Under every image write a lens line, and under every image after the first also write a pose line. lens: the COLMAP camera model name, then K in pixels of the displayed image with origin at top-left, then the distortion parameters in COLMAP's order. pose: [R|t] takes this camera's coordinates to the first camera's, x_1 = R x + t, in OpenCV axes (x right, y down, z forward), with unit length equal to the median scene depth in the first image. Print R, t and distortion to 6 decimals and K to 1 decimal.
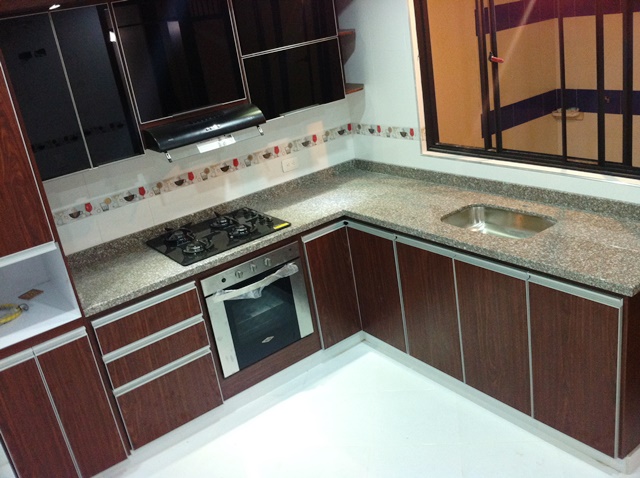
lens RADIAL K [[617.4, 0, 312.9], [0, 617.4, 230.6], [0, 0, 1]] dist [0.110054, -0.347337]
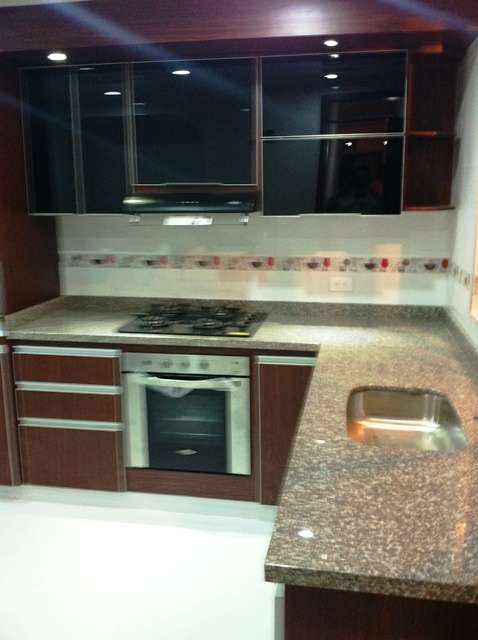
lens RADIAL K [[617.4, 0, 240.9], [0, 617.4, 309.6], [0, 0, 1]] dist [0.110054, -0.347337]
pose [[0.679782, 0.285799, -0.675437, 0.511685], [-0.348840, 0.936101, 0.045011, -0.077267], [0.645141, 0.205022, 0.736043, 0.366418]]
